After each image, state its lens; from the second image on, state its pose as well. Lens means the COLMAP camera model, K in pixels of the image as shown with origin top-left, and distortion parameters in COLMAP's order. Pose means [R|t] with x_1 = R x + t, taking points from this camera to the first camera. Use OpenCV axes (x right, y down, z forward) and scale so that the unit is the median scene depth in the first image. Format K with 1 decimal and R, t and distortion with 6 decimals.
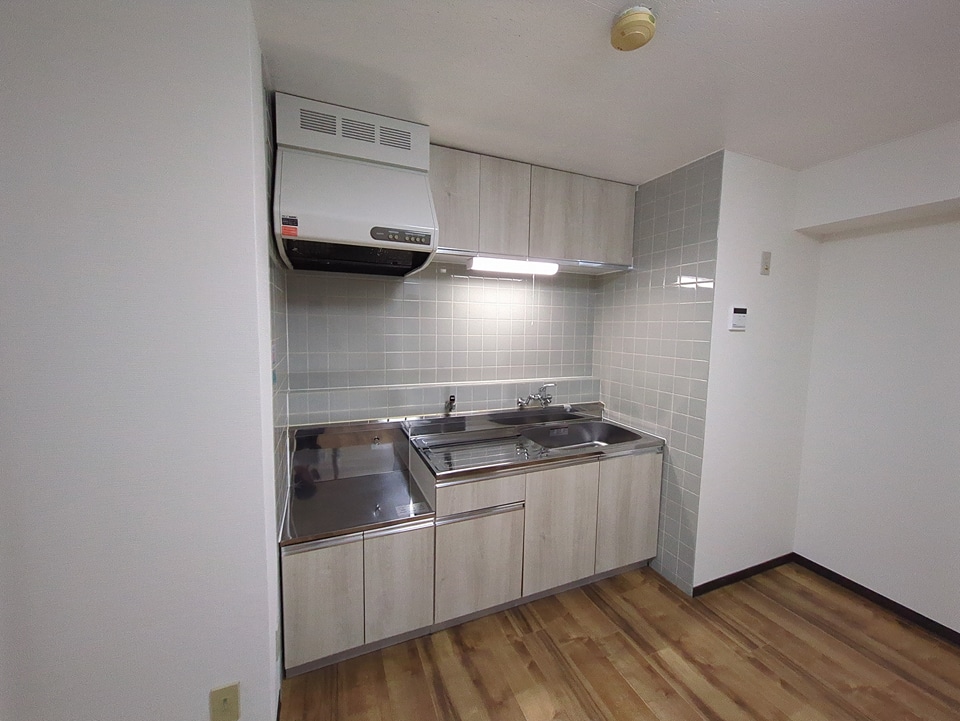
lens RADIAL K [[377.3, 0, 479.2], [0, 377.3, 357.1], [0, 0, 1]] dist [-0.001958, 0.001045]
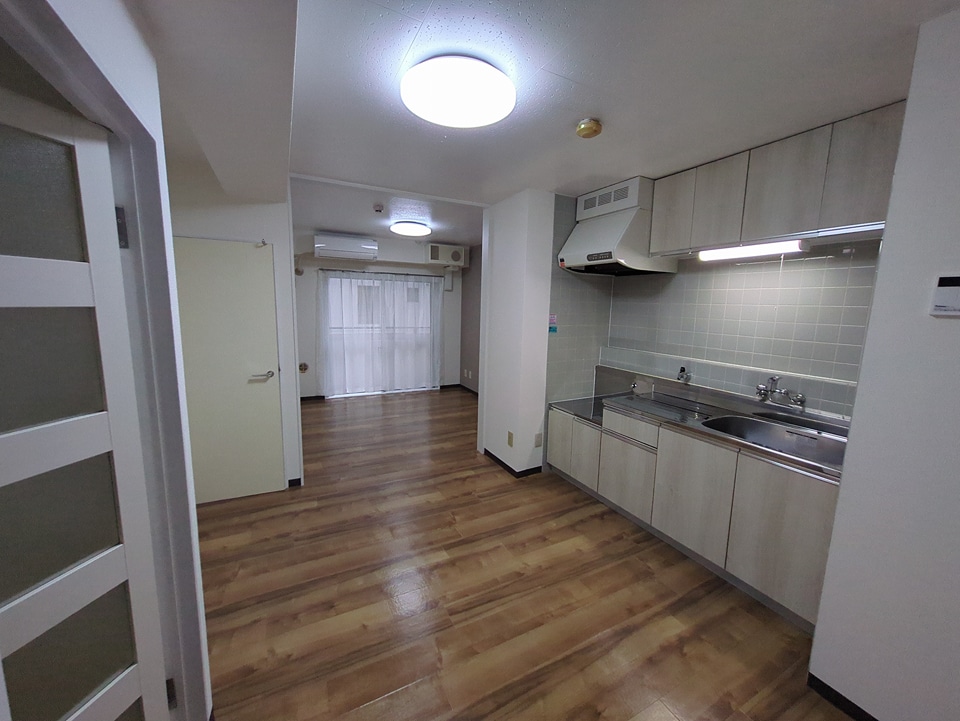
lens RADIAL K [[377.3, 0, 484.5], [0, 377.3, 357.6], [0, 0, 1]] dist [-0.001958, 0.001045]
pose [[0.090735, 0.124282, -0.988090, 1.146349], [-0.109109, 0.987450, 0.114183, 0.001630], [0.989880, 0.097449, 0.103156, 0.247241]]
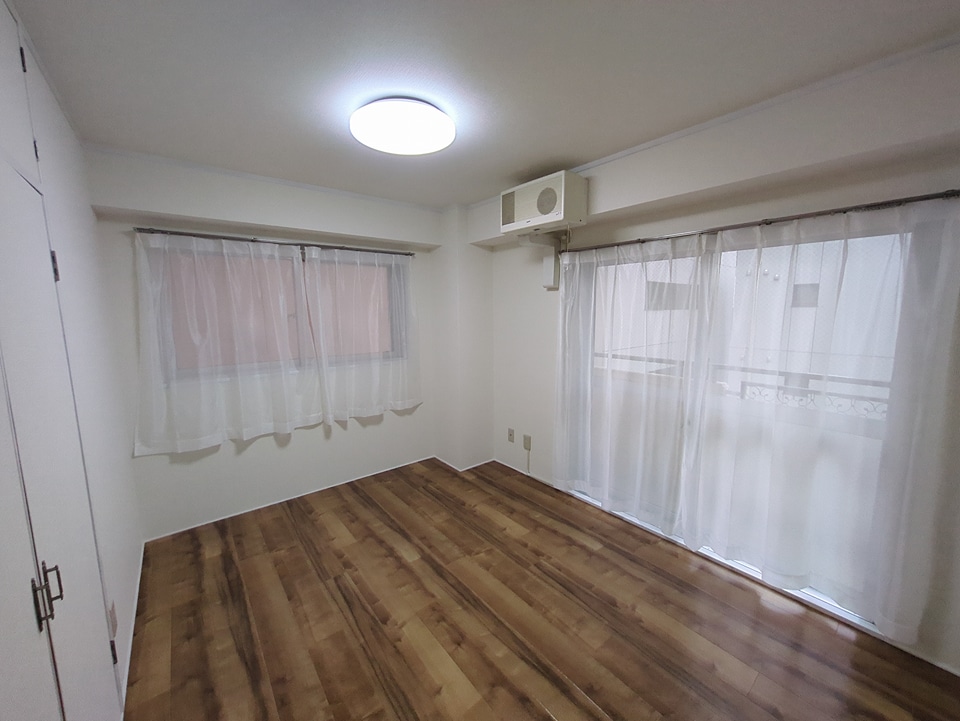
lens RADIAL K [[377.3, 0, 478.3], [0, 377.3, 360.3], [0, 0, 1]] dist [-0.001958, 0.001045]
pose [[-0.960945, 0.034487, -0.274581, 0.599051], [-0.024073, 0.978026, 0.207088, -0.115491], [0.275689, 0.205610, -0.938999, 1.570143]]
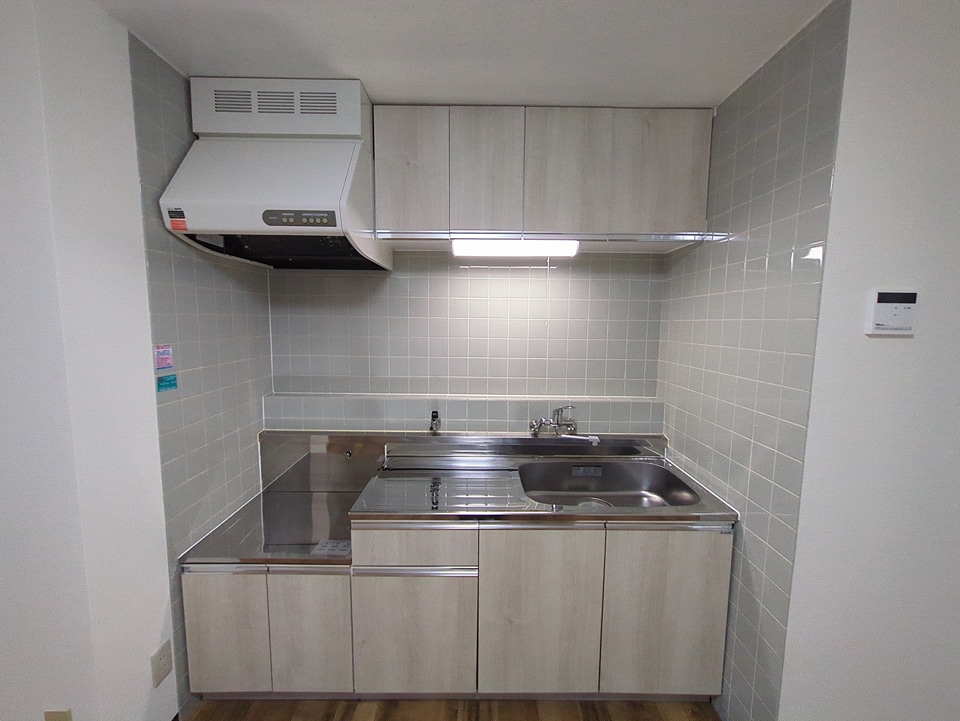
lens RADIAL K [[377.3, 0, 479.2], [0, 377.3, 357.2], [0, 0, 1]] dist [-0.001958, 0.001045]
pose [[0.922489, 0.030471, -0.384820, 0.354097], [-0.028613, 0.999535, 0.010554, -0.029377], [0.384962, 0.001275, 0.922931, 0.292849]]
